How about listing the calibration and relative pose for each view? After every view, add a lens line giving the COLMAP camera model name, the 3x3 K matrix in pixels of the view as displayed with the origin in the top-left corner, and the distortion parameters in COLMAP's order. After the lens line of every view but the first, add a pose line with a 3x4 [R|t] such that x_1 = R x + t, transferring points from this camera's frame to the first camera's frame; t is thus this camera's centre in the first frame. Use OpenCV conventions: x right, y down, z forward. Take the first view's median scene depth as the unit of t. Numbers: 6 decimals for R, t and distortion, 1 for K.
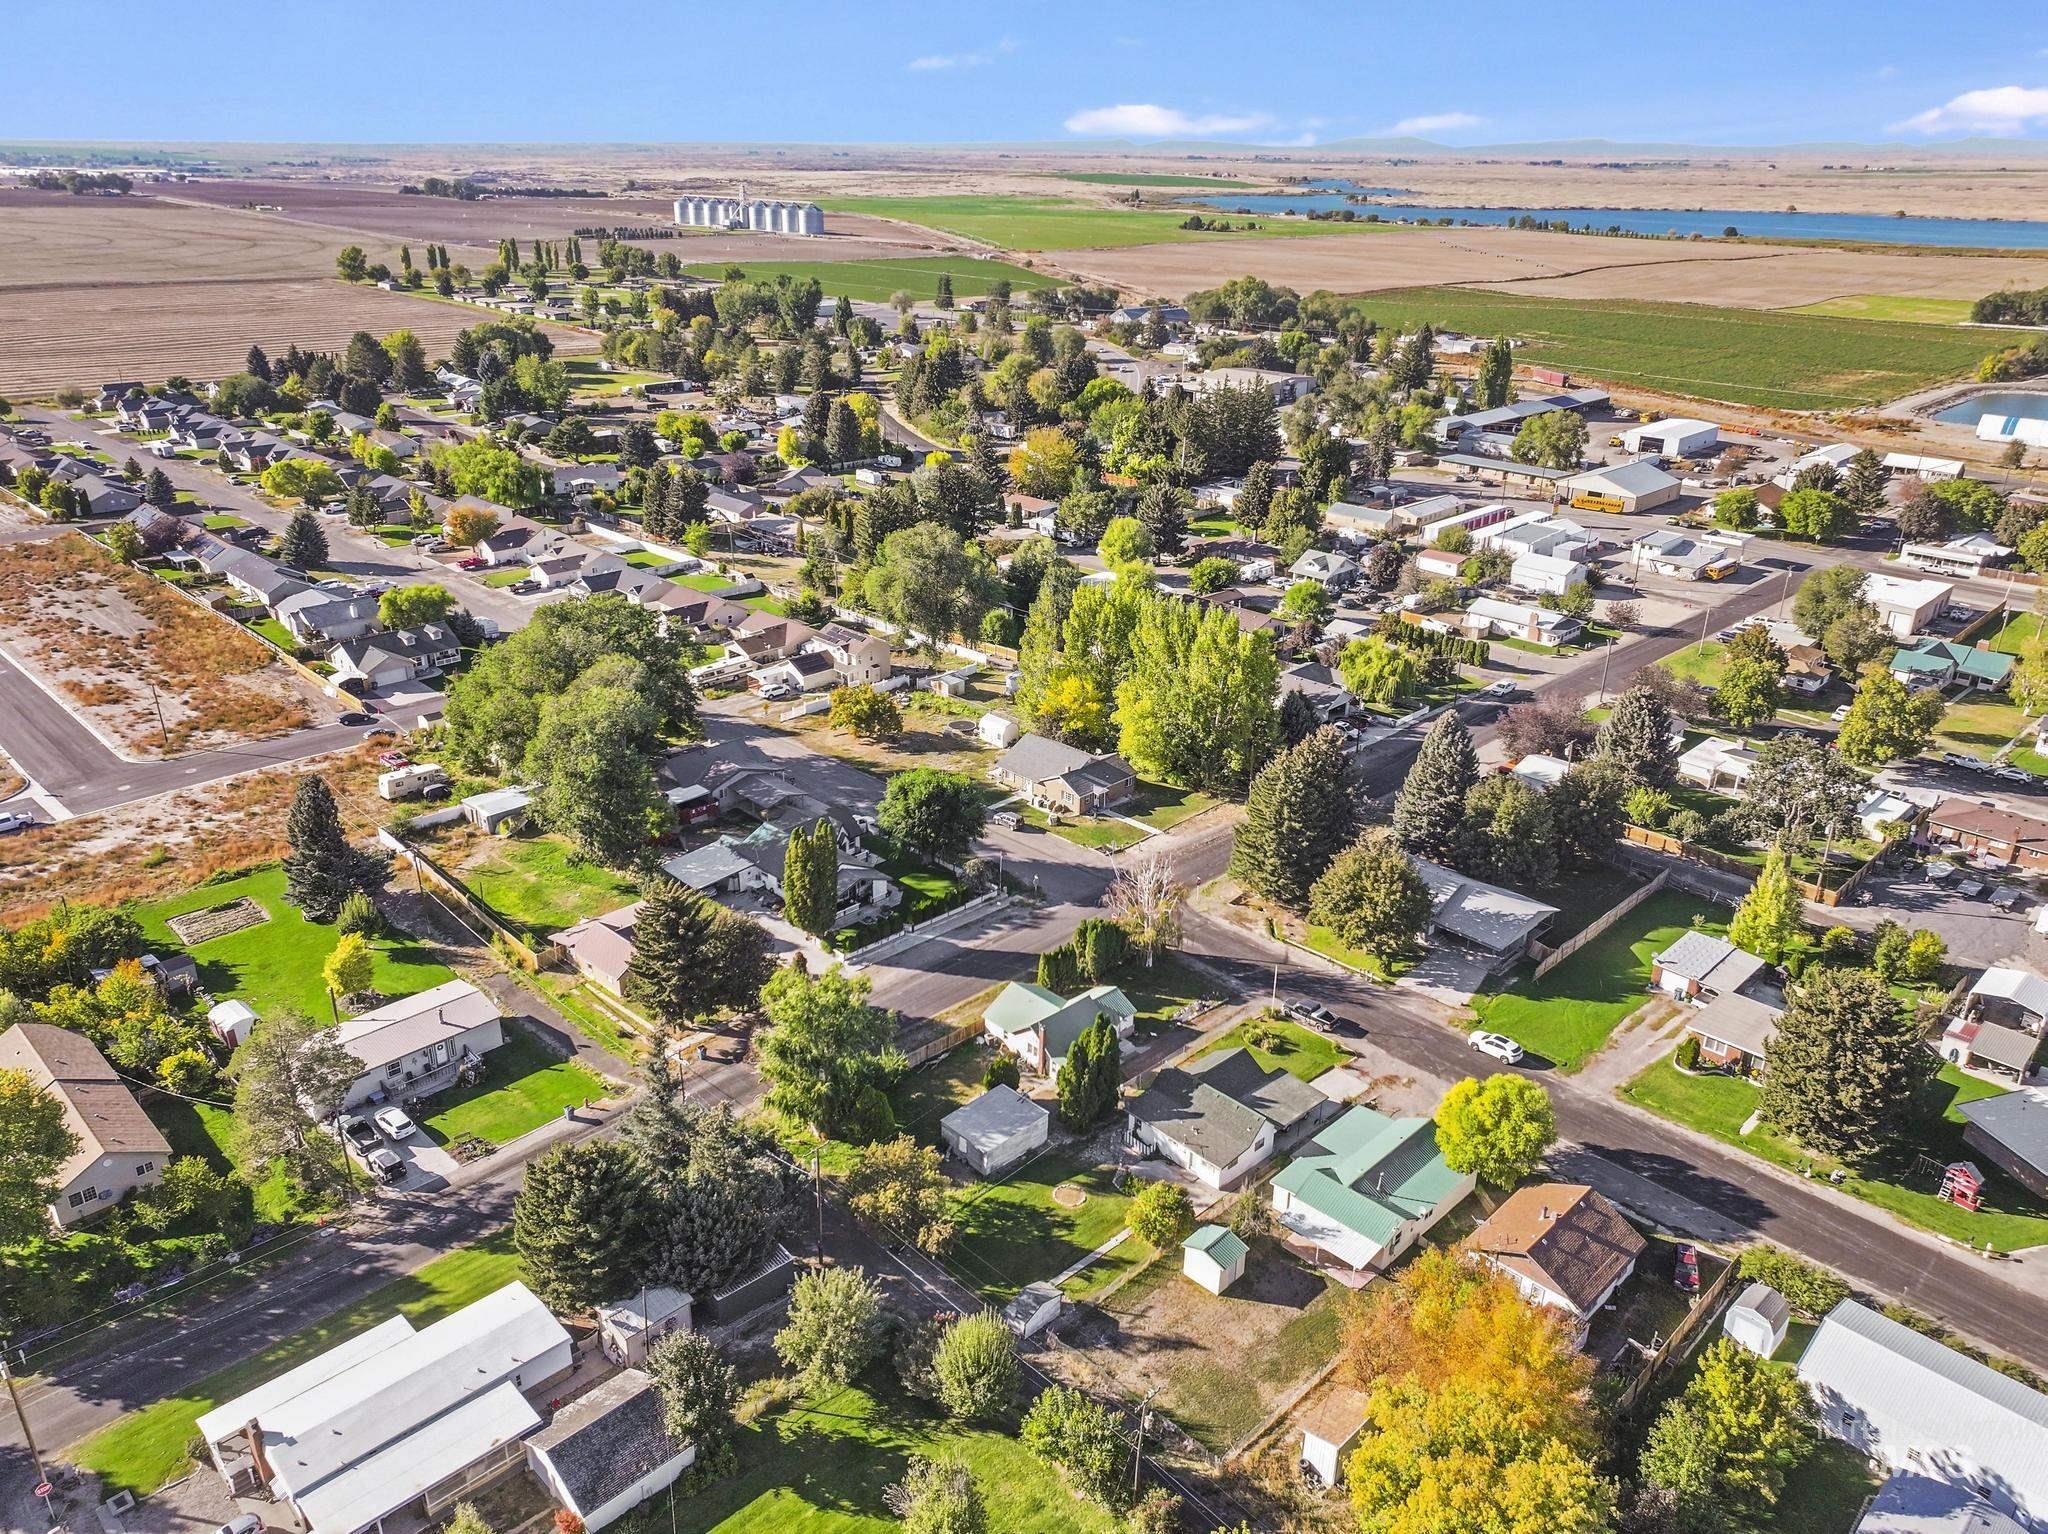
lens RADIAL K [[1475.5, 0, 1026.4], [0, 1475.5, 745.4], [0, 0, 1]] dist [0.005863, 0.014828]
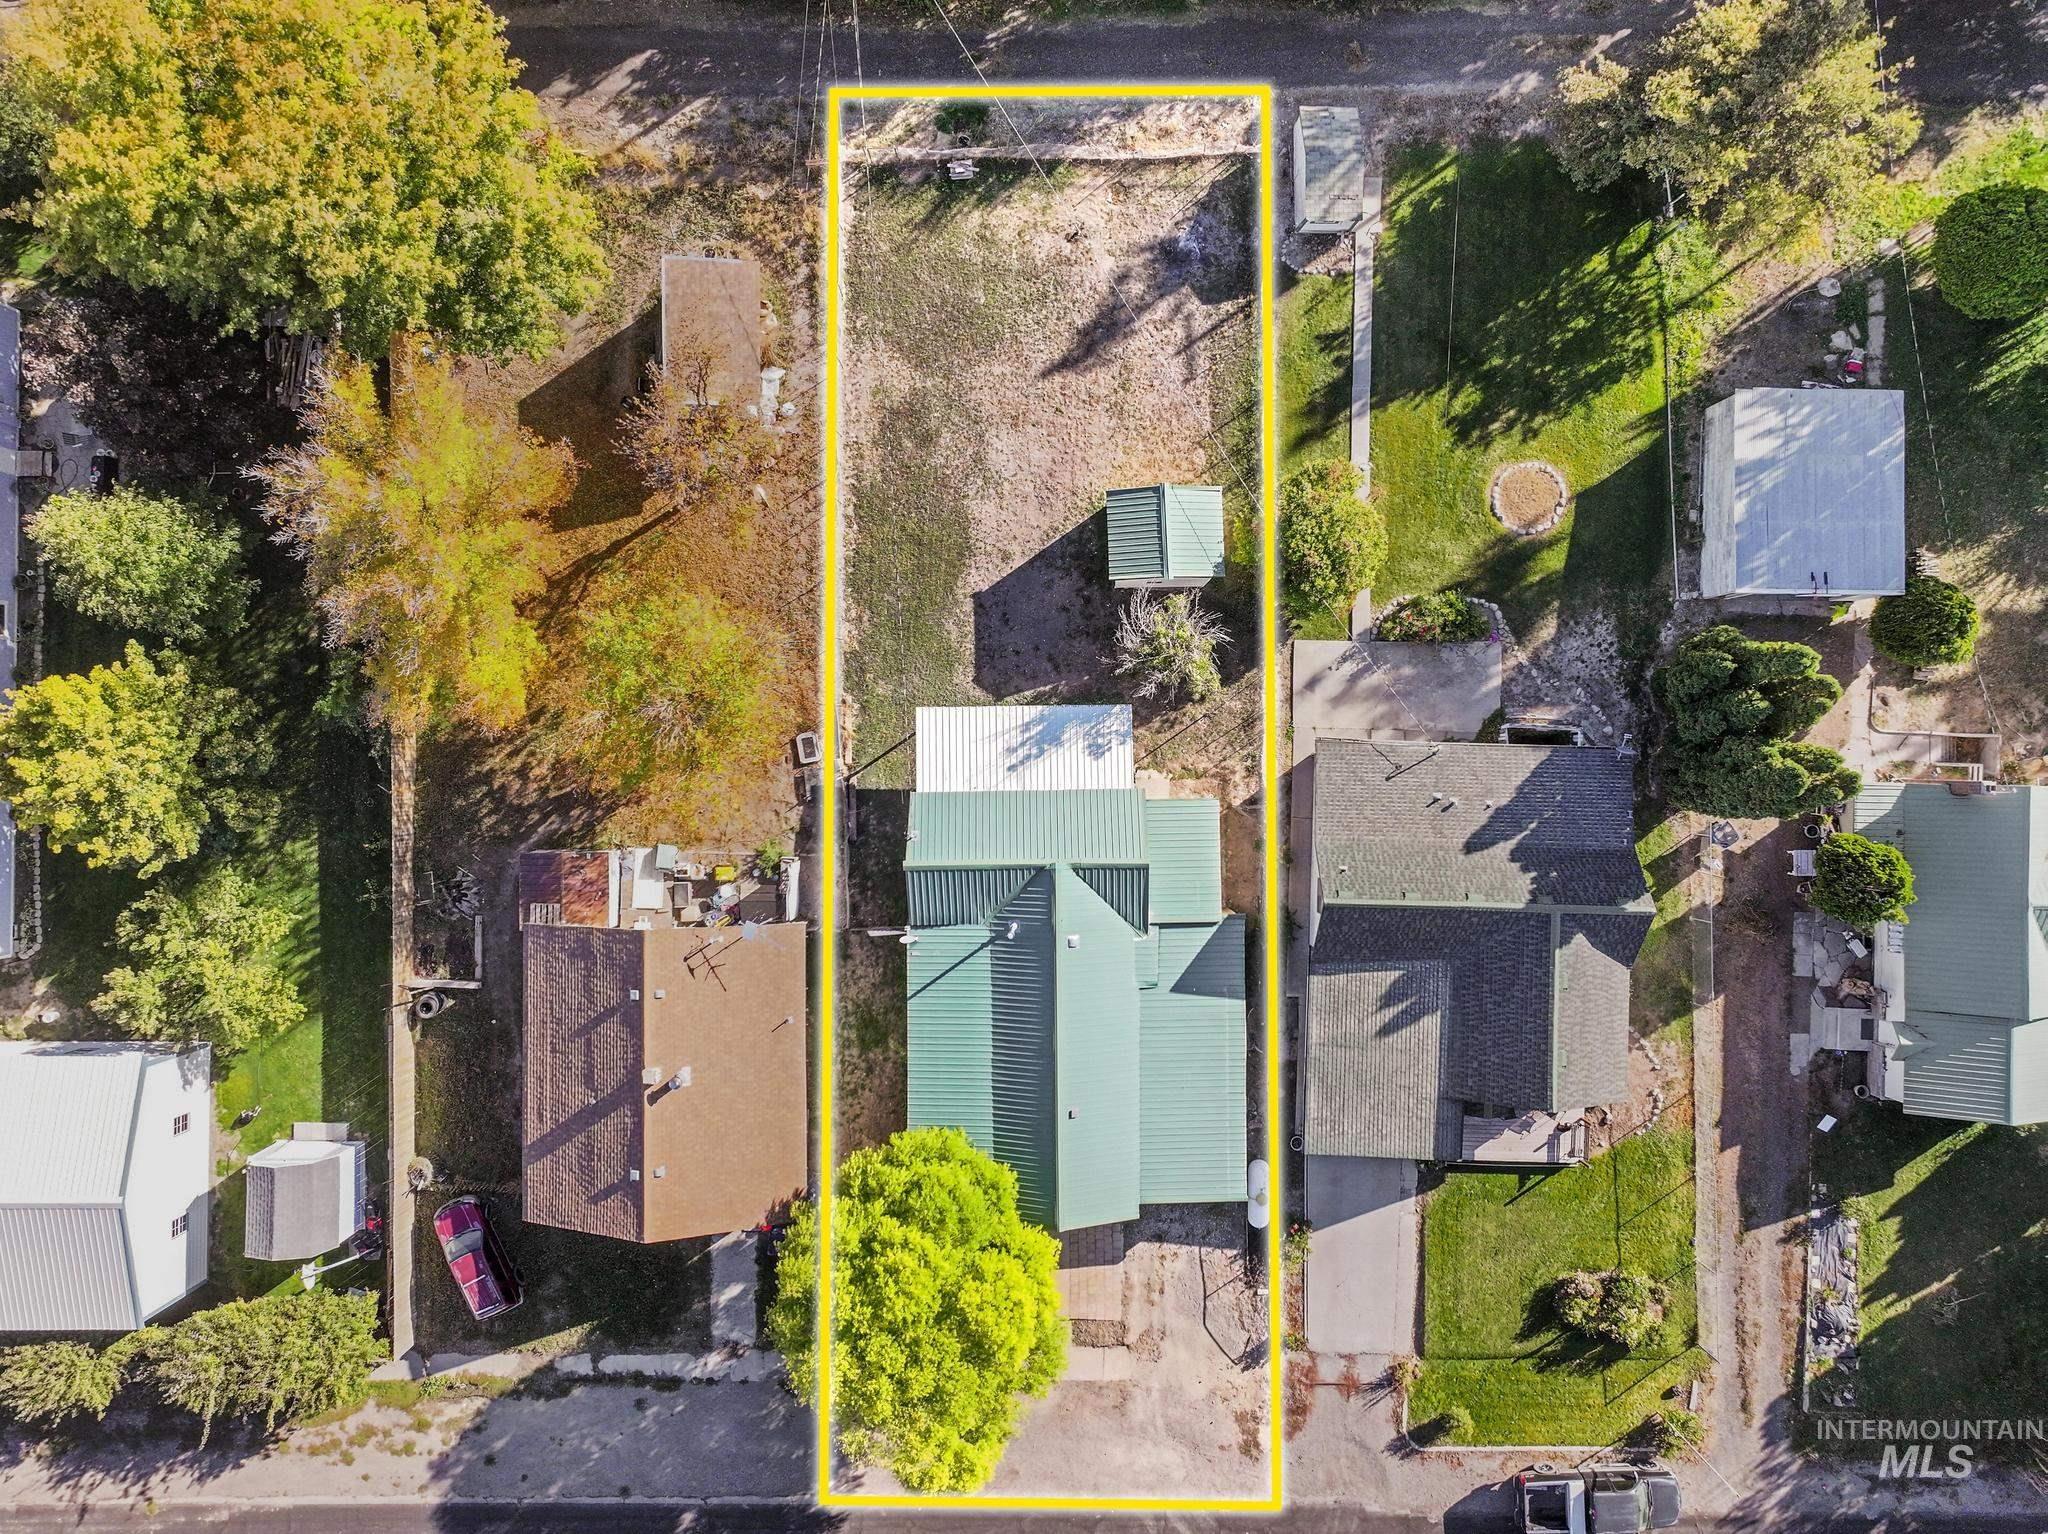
lens RADIAL K [[1445.9, 0, 1030.8], [0, 1445.9, 767.2], [0, 0, 1]] dist [0.000583, 0.017104]
pose [[-0.706151, 0.707826, -0.018232, 0.114163], [-0.273240, -0.248657, 0.929252, -0.048193], [0.653215, 0.661175, 0.368996, 0.440927]]
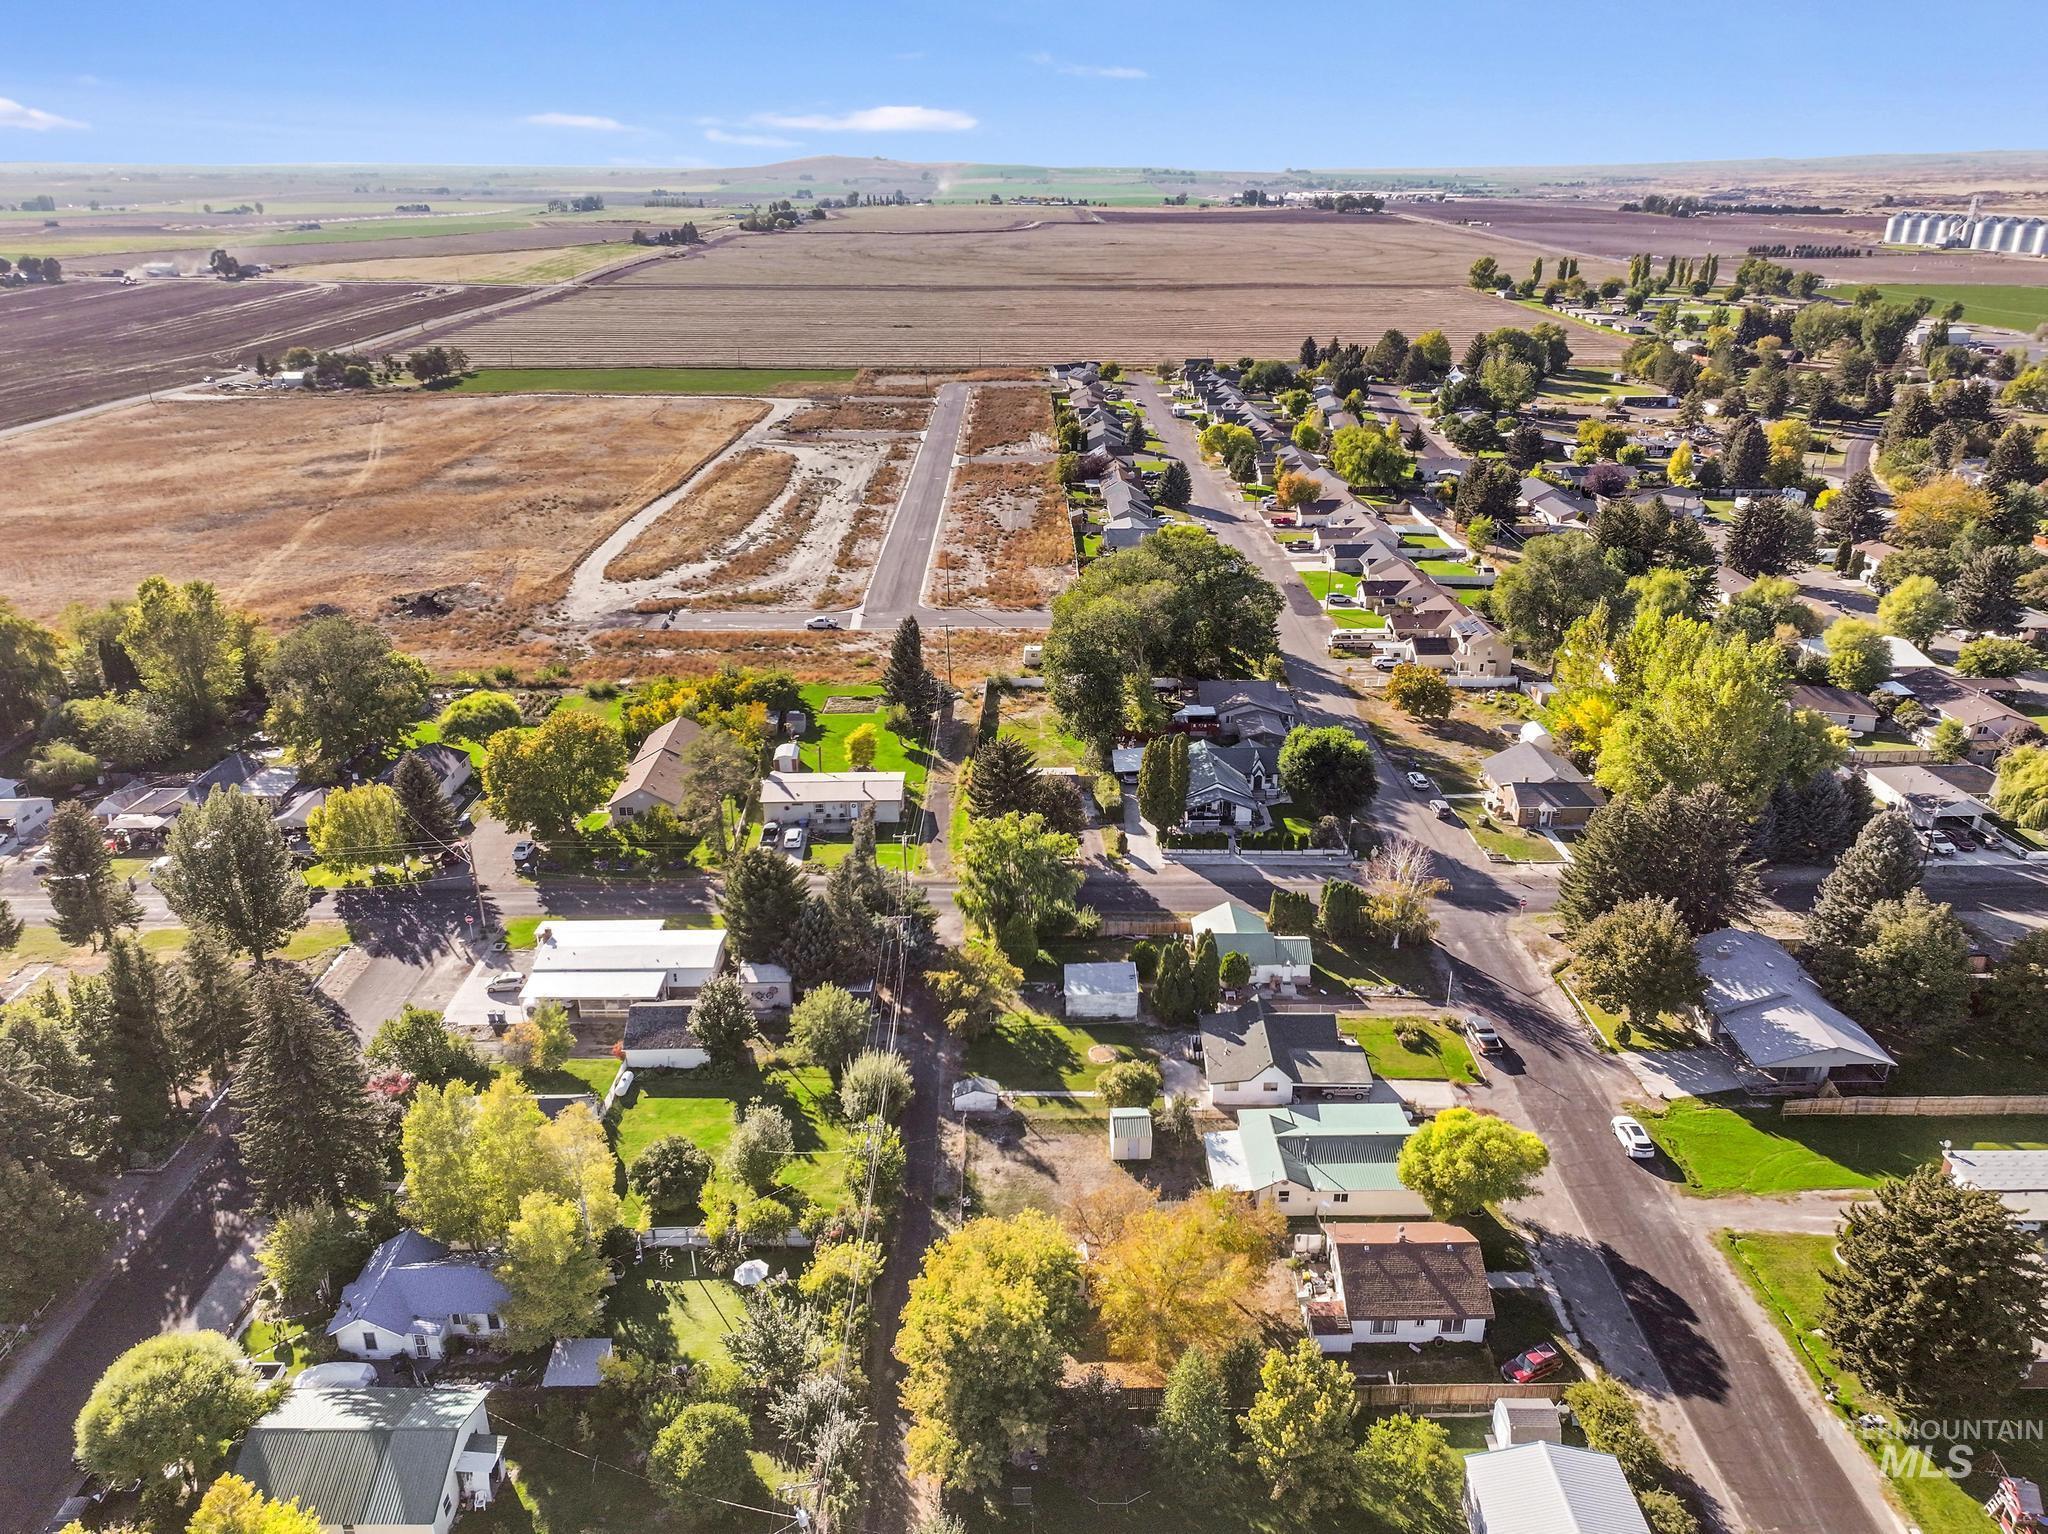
lens RADIAL K [[1445.9, 0, 1030.8], [0, 1445.9, 767.2], [0, 0, 1]] dist [0.000583, 0.017104]
pose [[0.713097, 0.254264, -0.653332, 0.376268], [-0.248636, 0.963060, 0.103424, -0.008387], [0.655494, 0.088690, 0.749974, 0.051957]]
